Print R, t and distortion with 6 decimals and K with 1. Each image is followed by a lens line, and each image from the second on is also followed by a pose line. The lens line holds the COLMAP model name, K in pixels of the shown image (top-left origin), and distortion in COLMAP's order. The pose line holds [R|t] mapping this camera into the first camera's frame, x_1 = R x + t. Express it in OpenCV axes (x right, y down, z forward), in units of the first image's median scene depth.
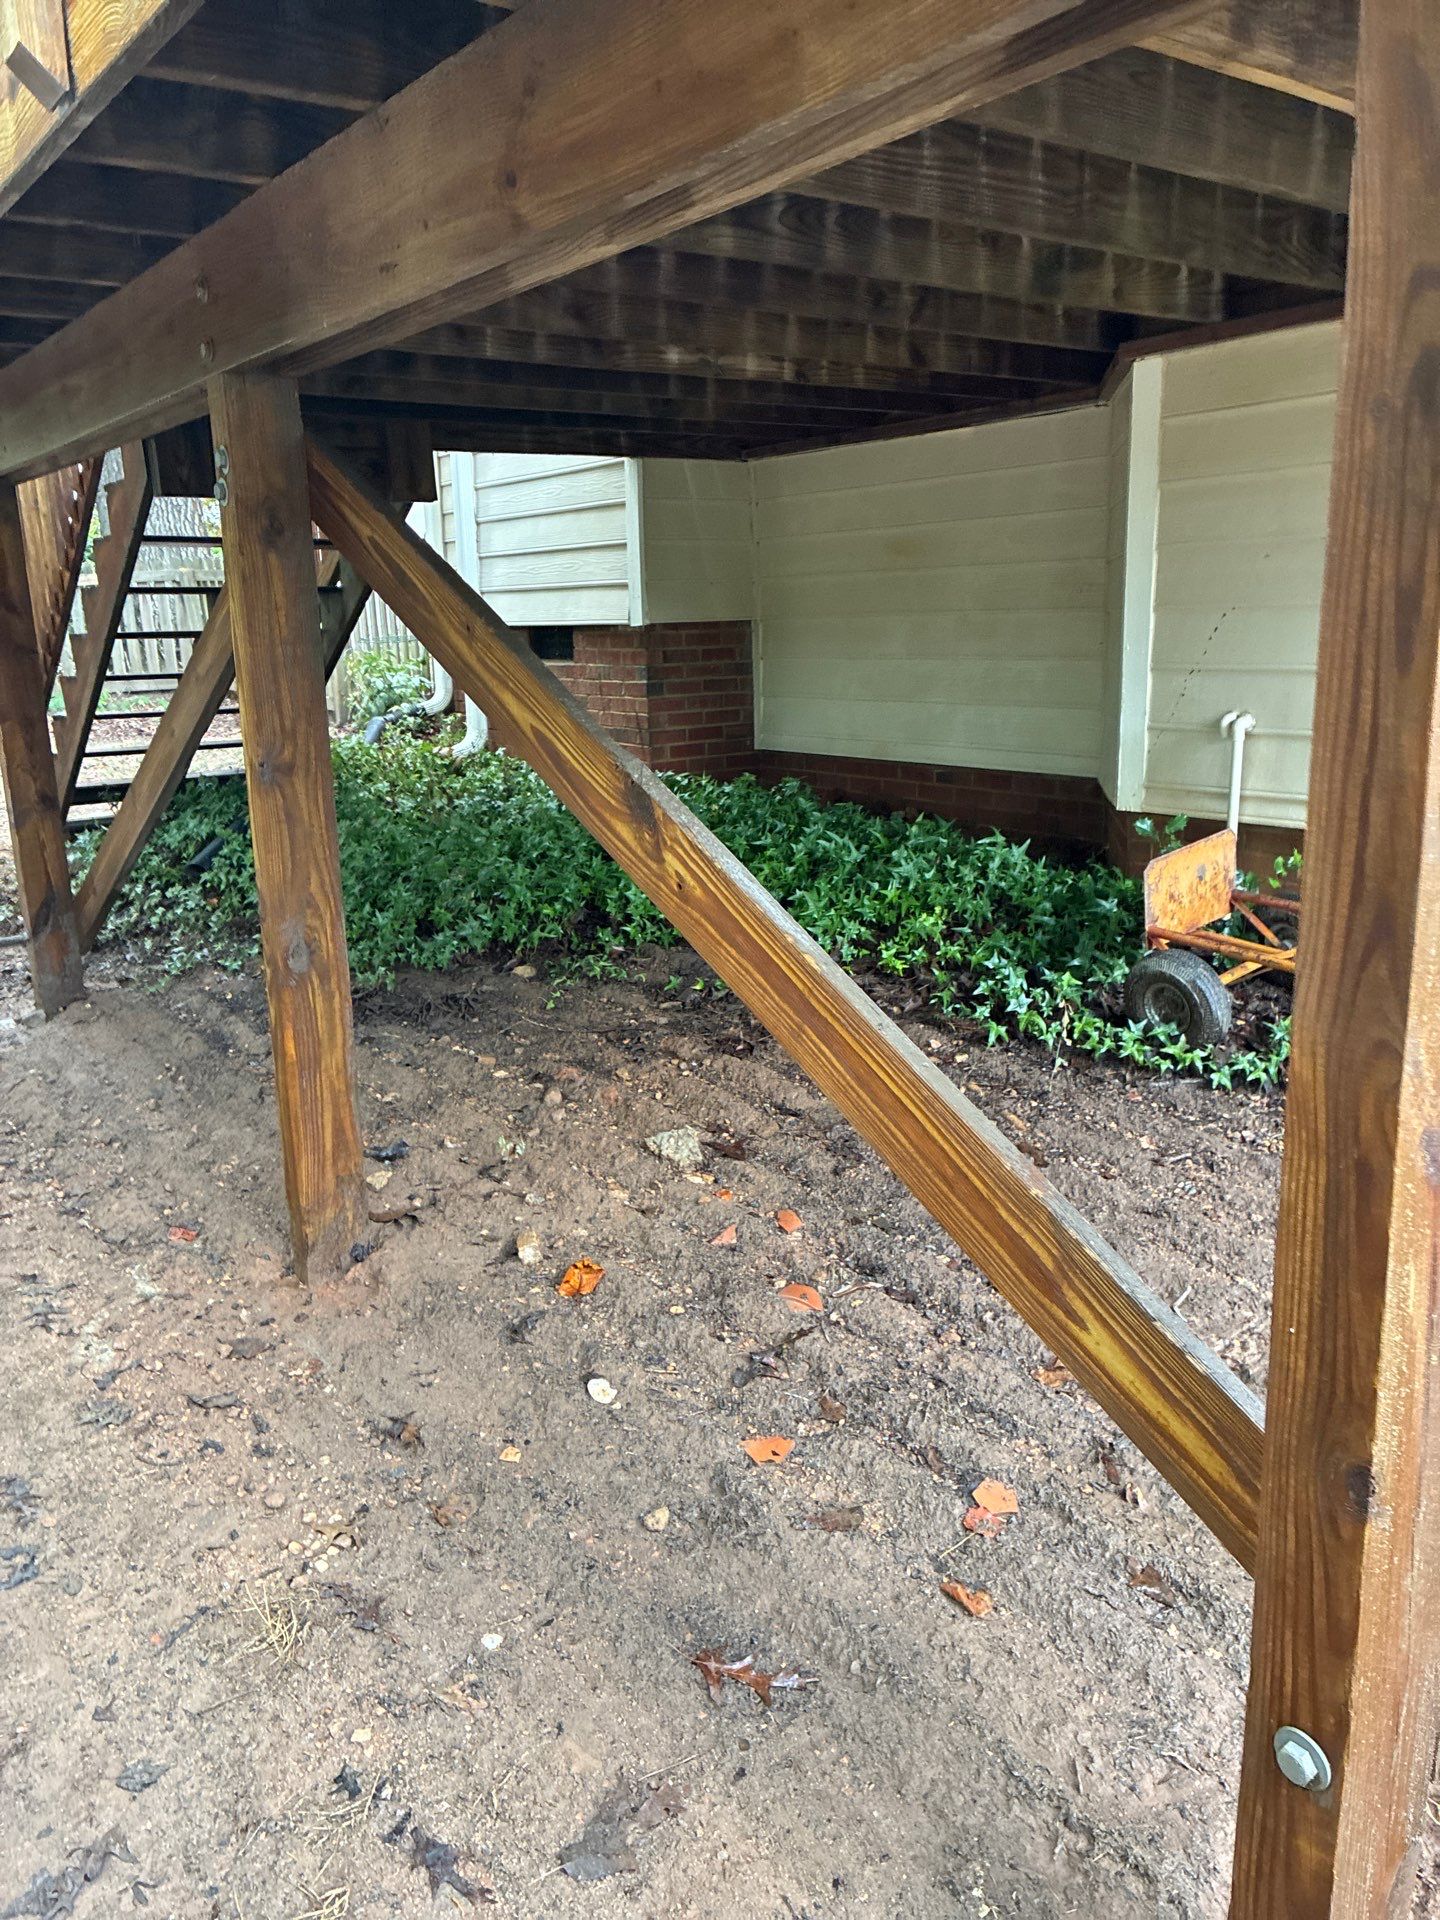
lens RADIAL K [[1486.8, 0, 720.0], [0, 1486.8, 960.0], [0, 0, 1]] dist [0.009162, 0.001626]
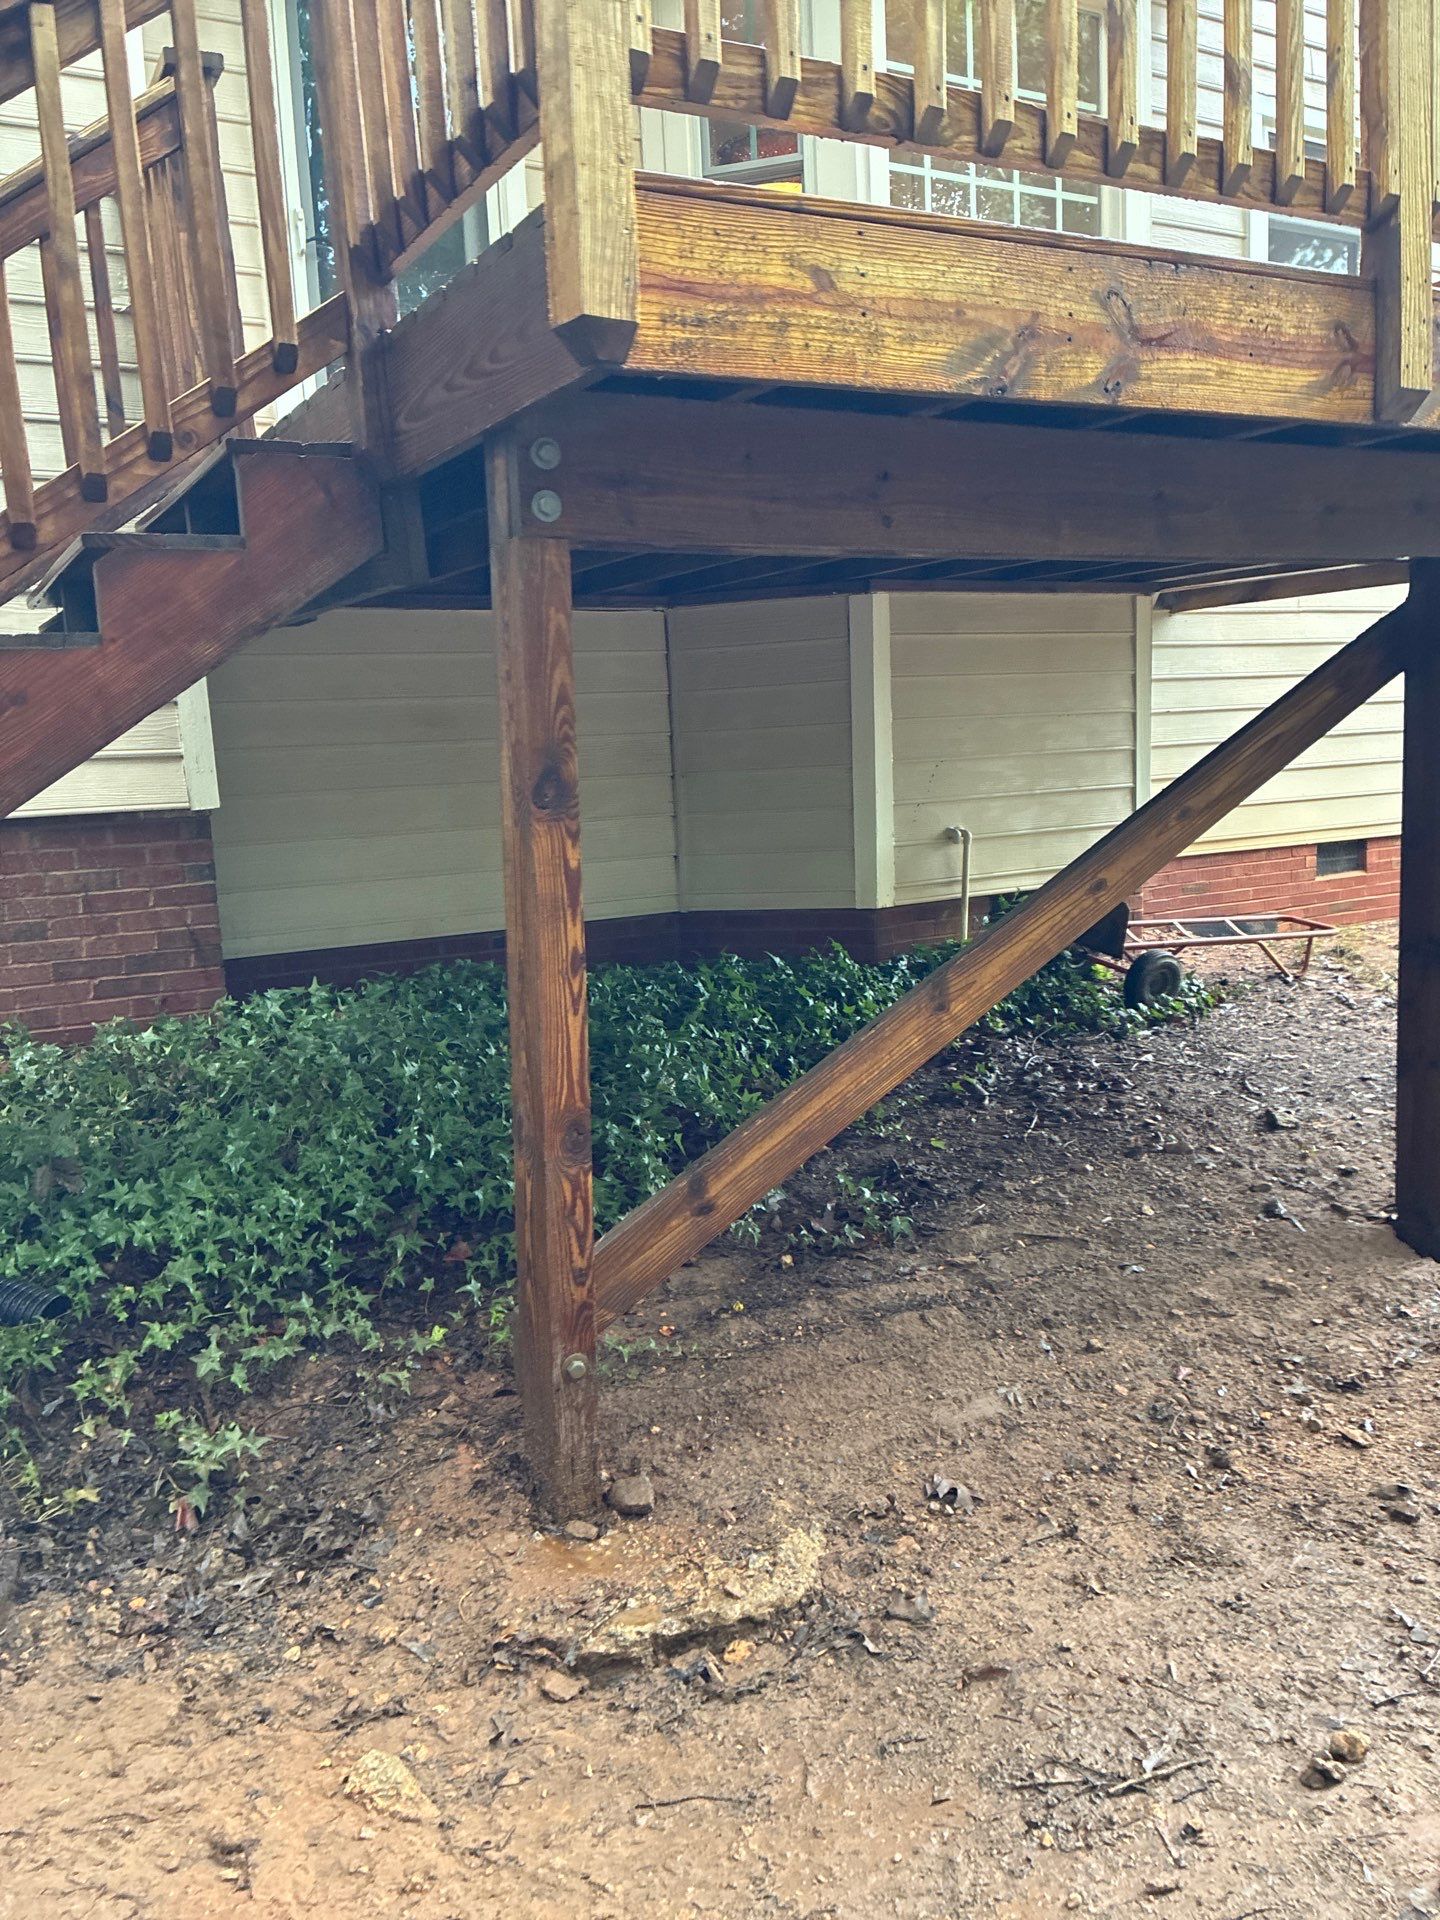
lens RADIAL K [[1486.8, 0, 720.0], [0, 1486.8, 960.0], [0, 0, 1]] dist [0.009162, 0.001626]
pose [[0.133869, -0.138241, 0.981310, -1.175993], [0.263556, 0.959528, 0.099219, -0.245414], [-0.955310, 0.245347, 0.164886, 0.991823]]
